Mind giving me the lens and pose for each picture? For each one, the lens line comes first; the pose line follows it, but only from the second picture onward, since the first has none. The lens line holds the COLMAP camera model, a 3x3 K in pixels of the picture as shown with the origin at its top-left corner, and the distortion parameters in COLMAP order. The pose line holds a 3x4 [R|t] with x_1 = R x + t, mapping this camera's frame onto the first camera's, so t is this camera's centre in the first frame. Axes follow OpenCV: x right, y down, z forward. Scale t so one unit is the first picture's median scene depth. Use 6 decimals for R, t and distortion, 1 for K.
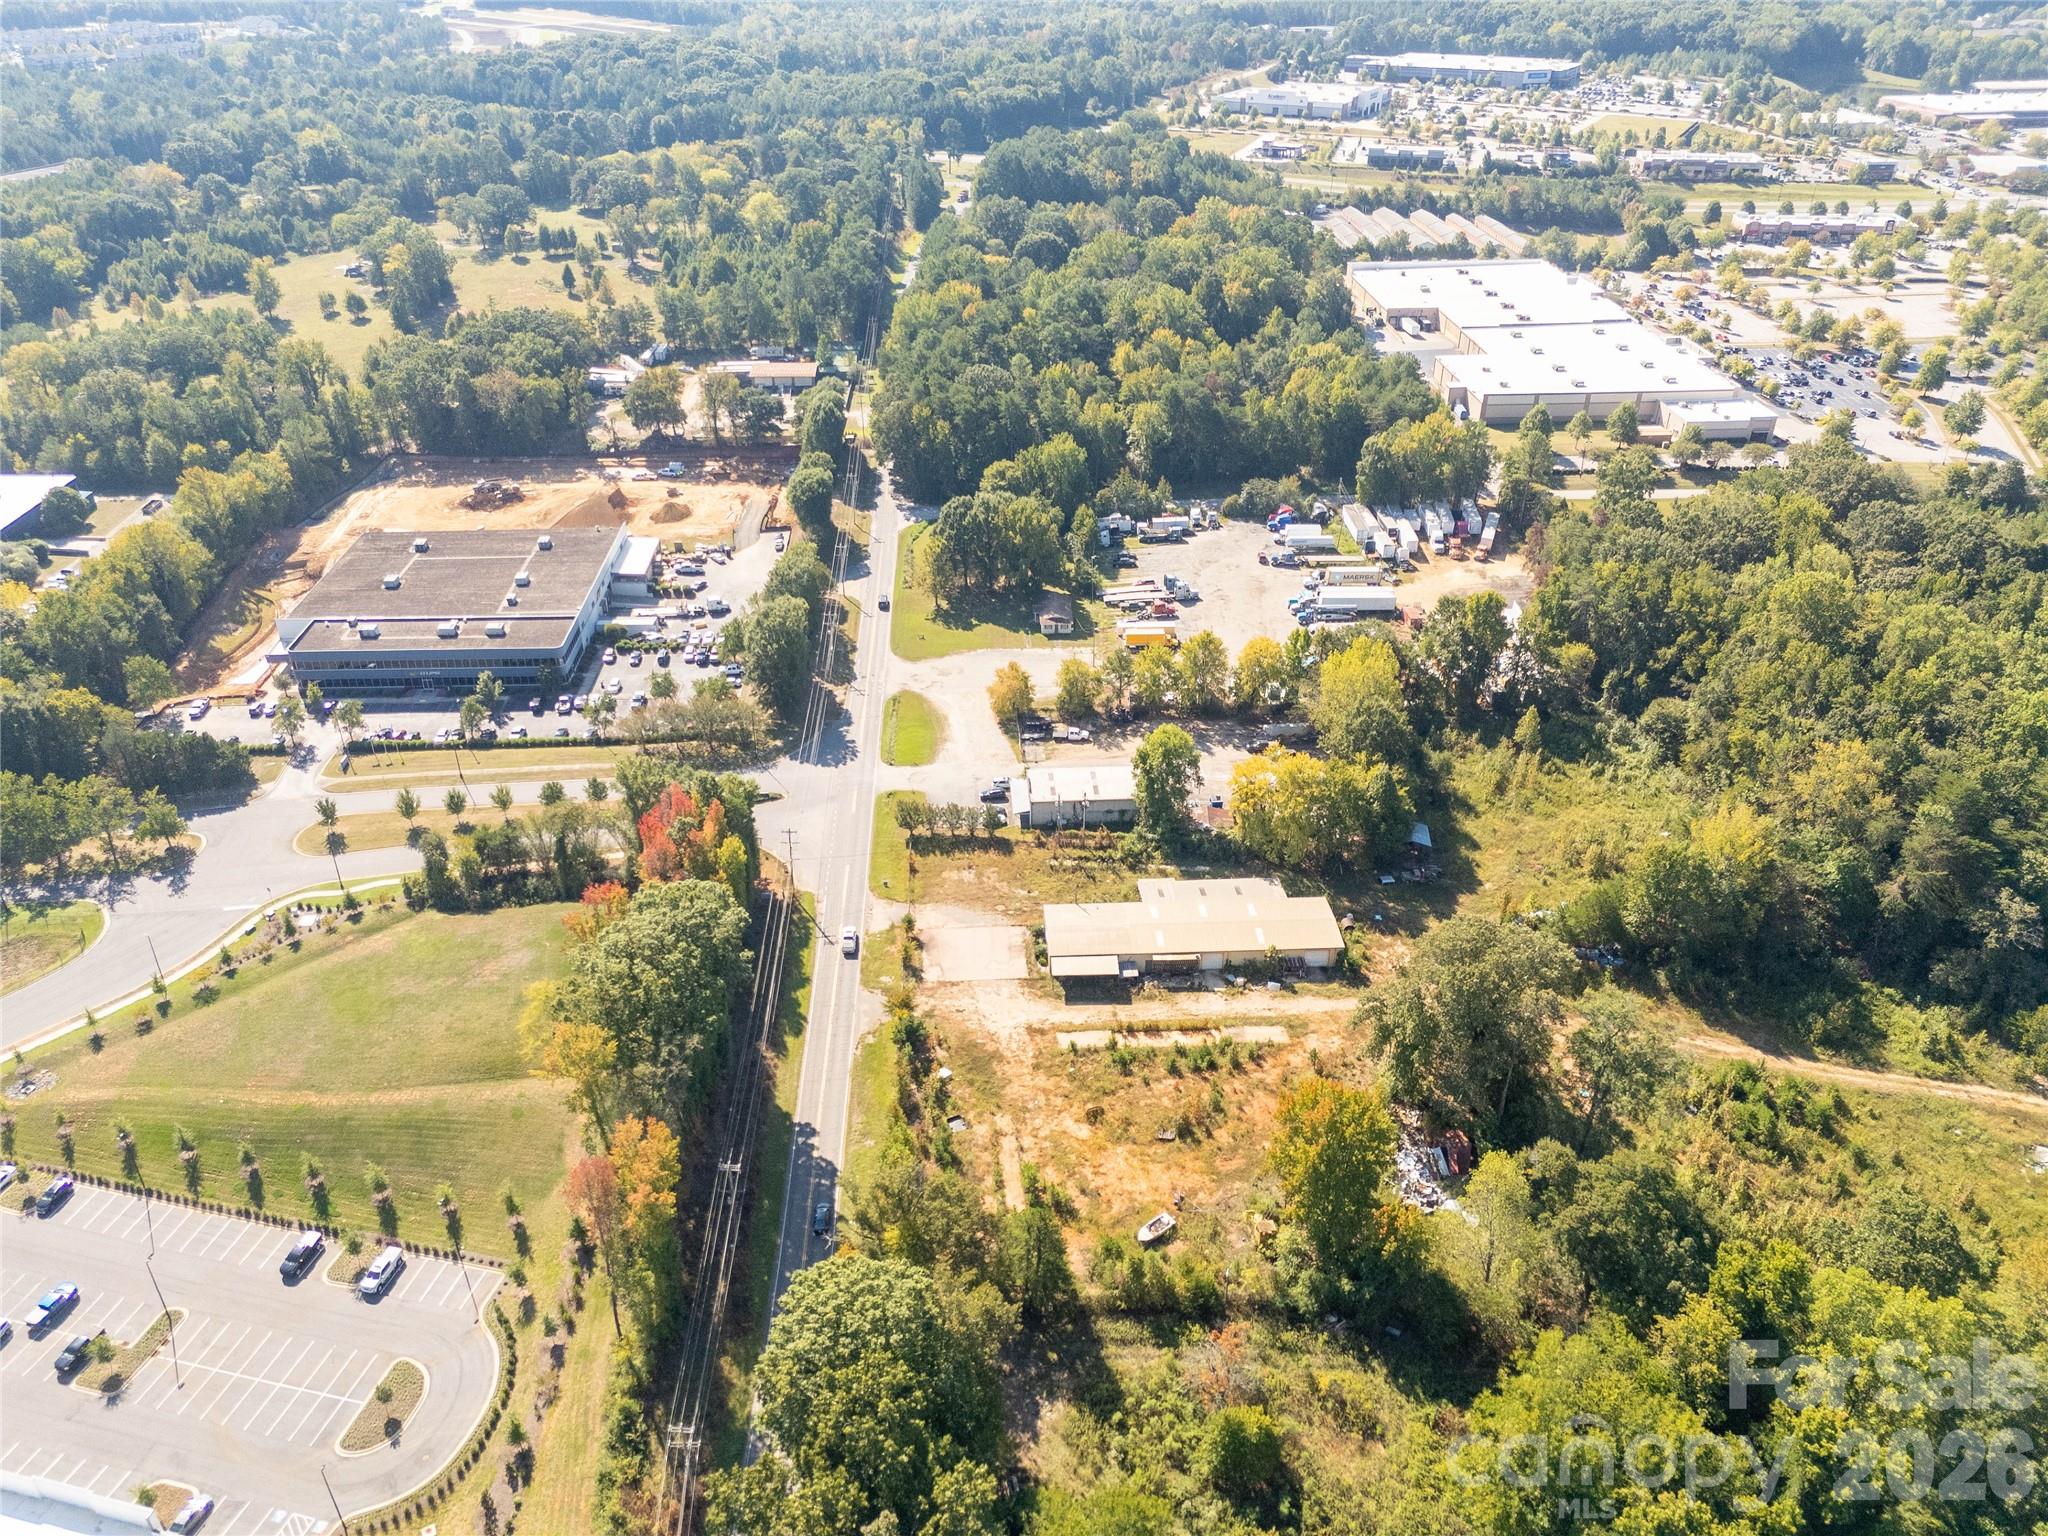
lens RADIAL K [[1518.9, 0, 1024.0], [0, 1518.9, 768.0], [0, 0, 1]] dist [0.072551, -0.069963]
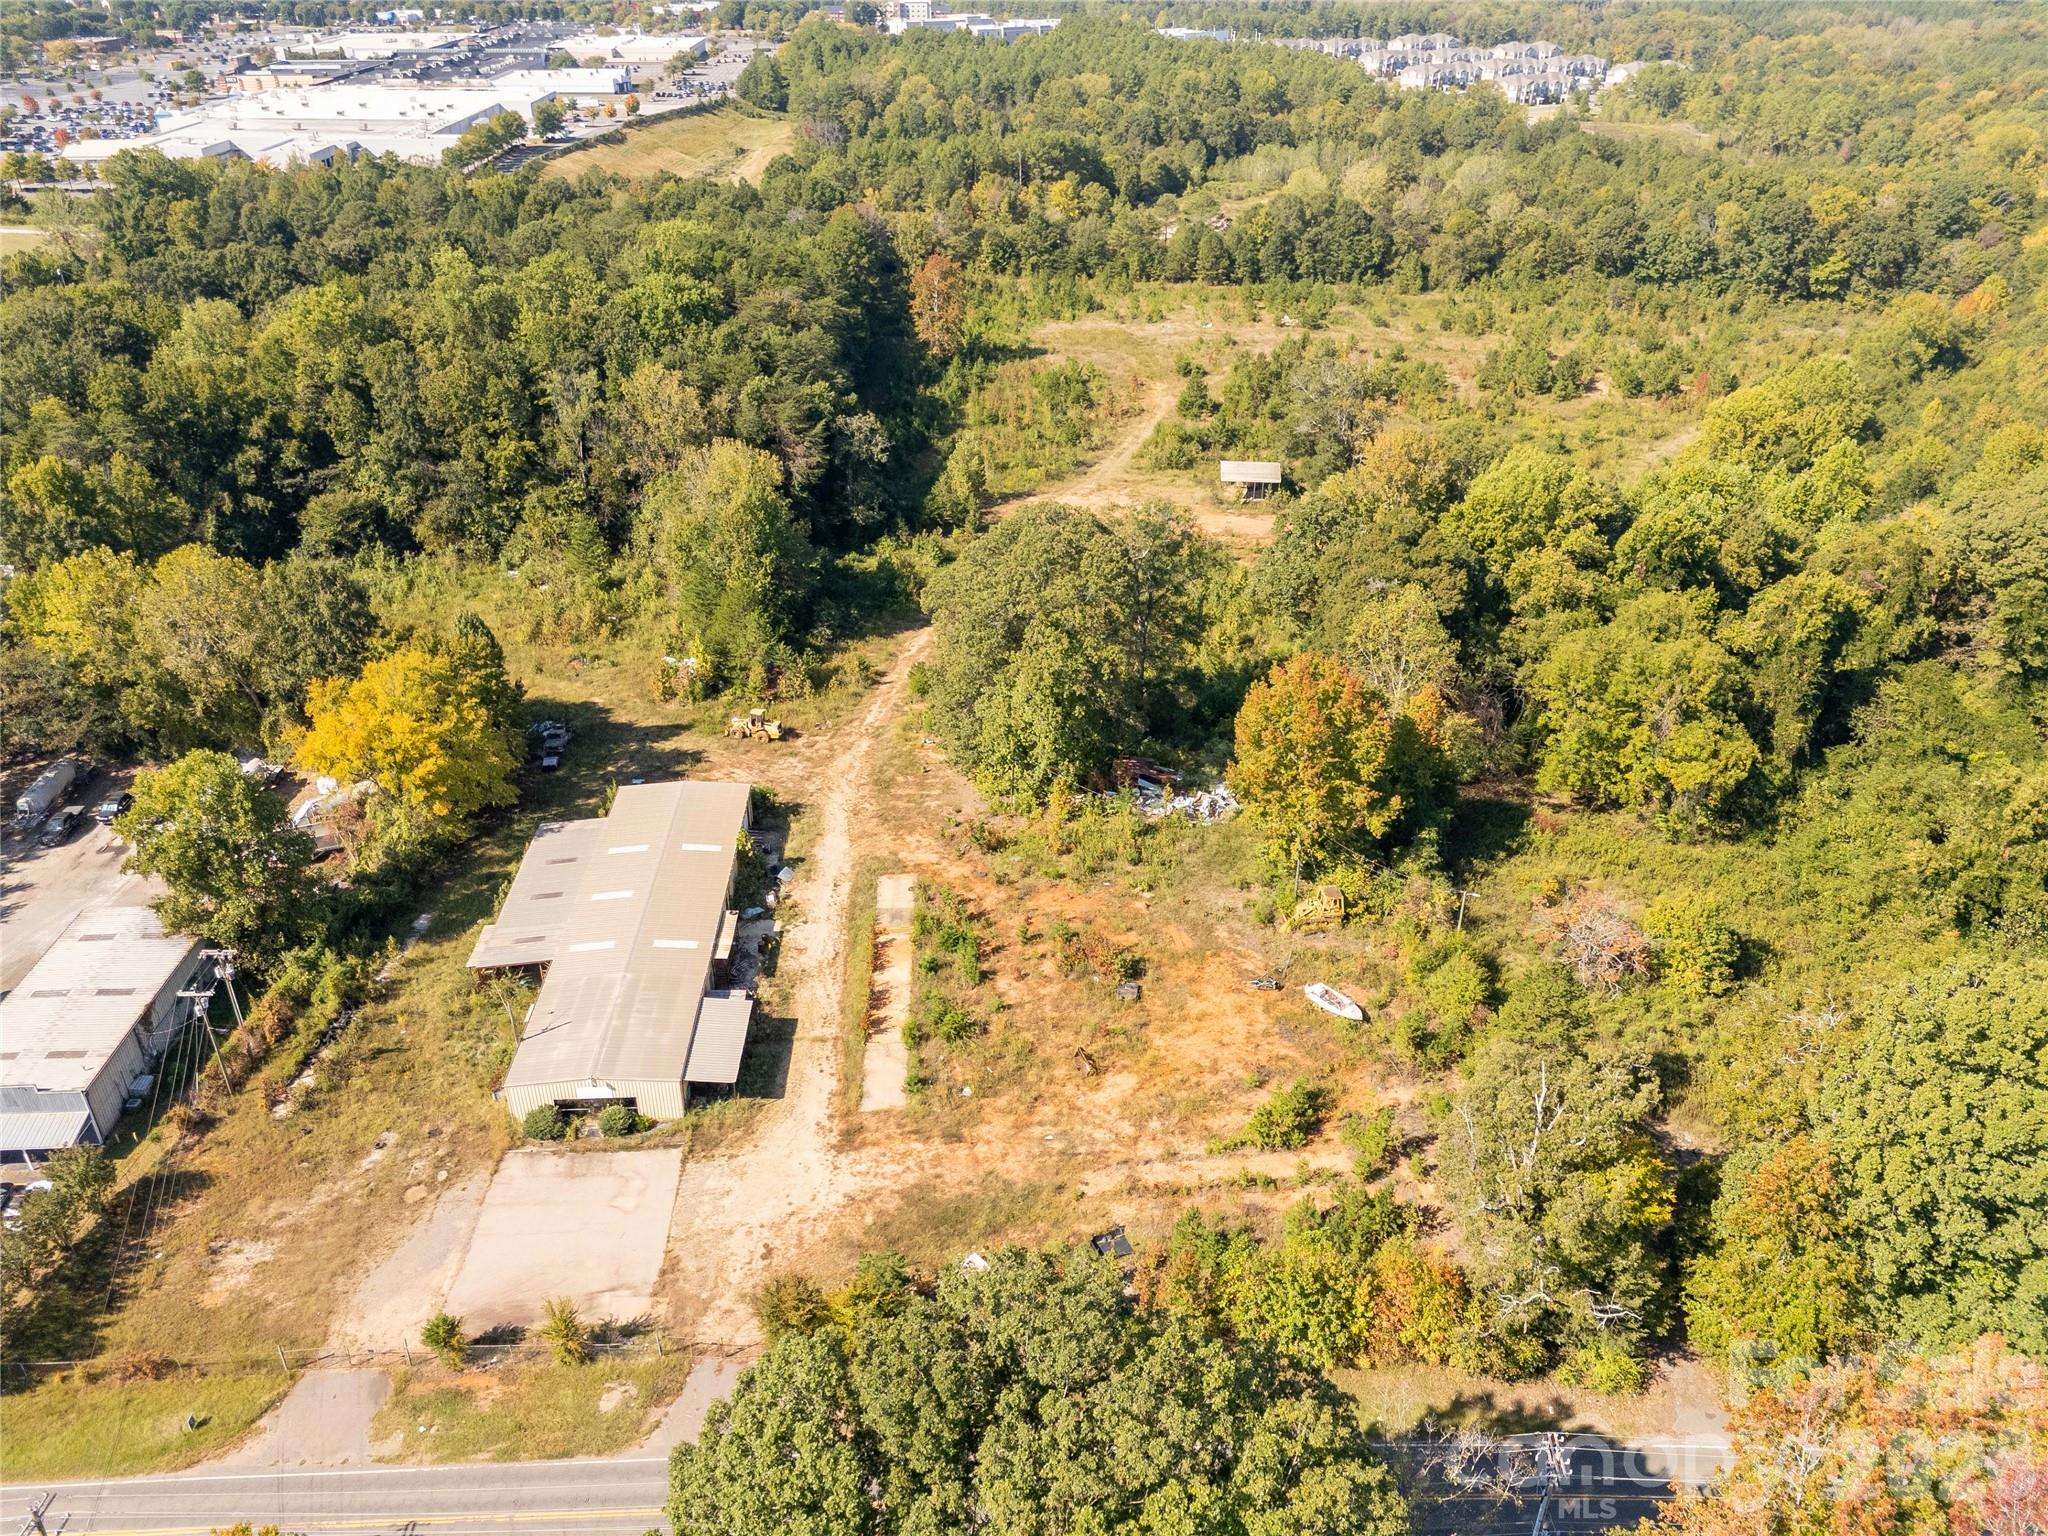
lens RADIAL K [[1518.9, 0, 1024.0], [0, 1518.9, 768.0], [0, 0, 1]] dist [0.072551, -0.069963]
pose [[0.012998, -0.488537, 0.872446, -0.334029], [0.501362, 0.758100, 0.417038, -0.097577], [-0.865140, 0.431991, 0.254788, 0.649846]]
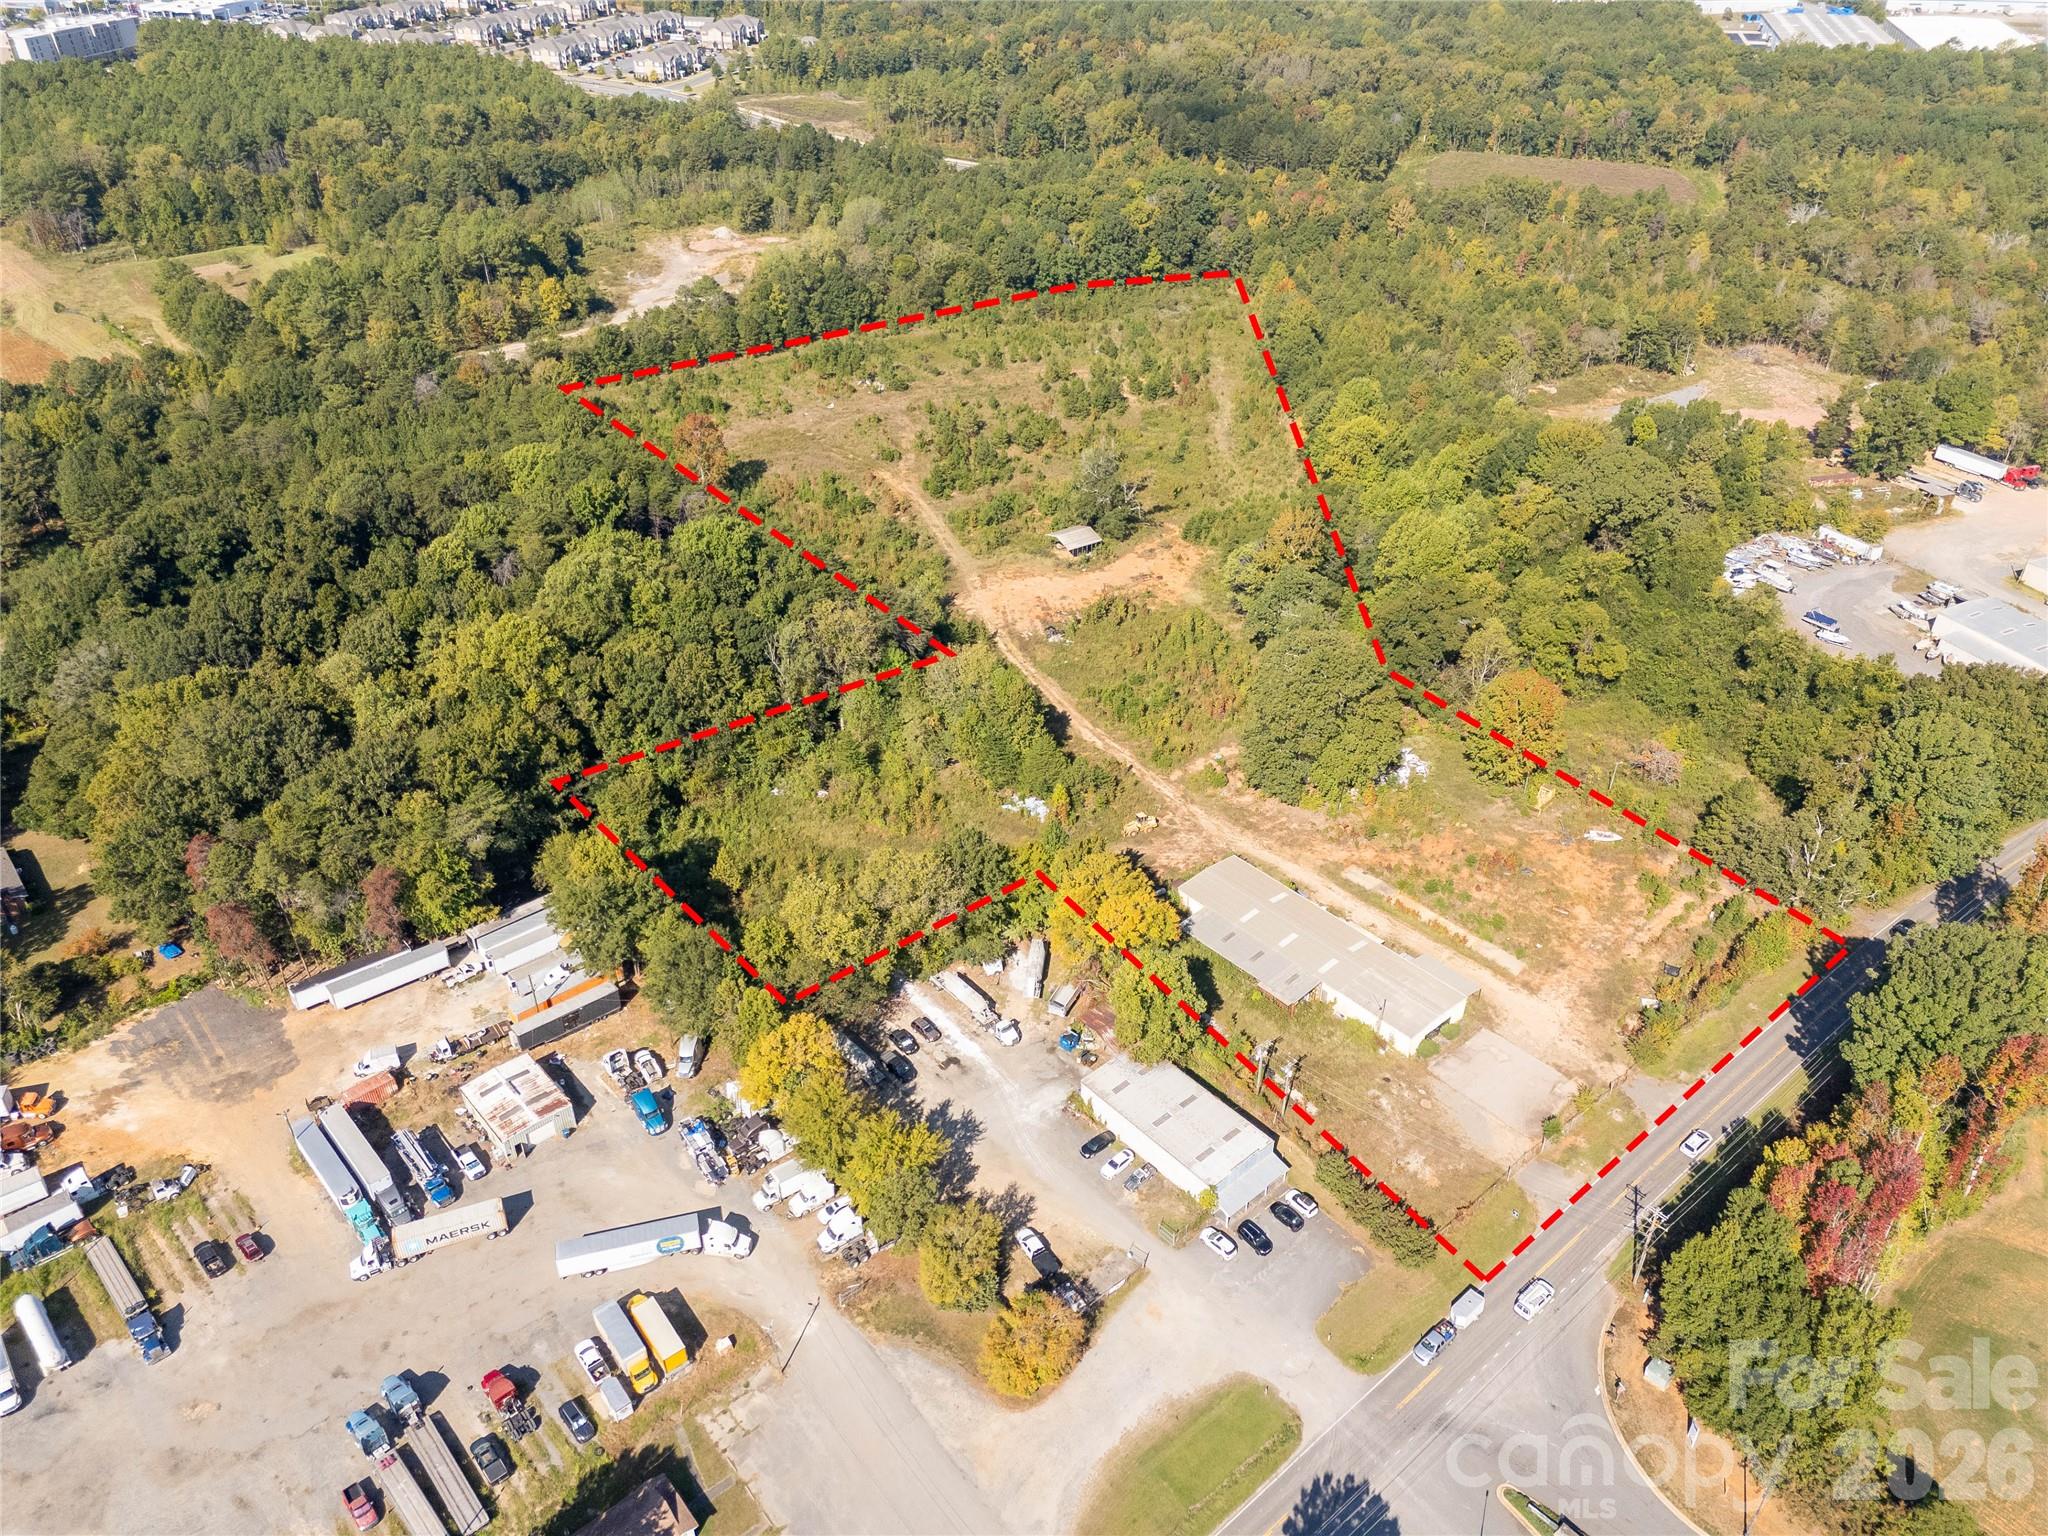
lens RADIAL K [[1494.8, 0, 1024.0], [0, 1494.8, 768.0], [0, 0, 1]] dist [0.081590, -0.070425]
pose [[-0.616188, -0.442399, 0.651610, -0.332323], [0.395705, 0.541440, 0.741795, -0.694309], [-0.680977, 0.714931, -0.158569, 1.104949]]
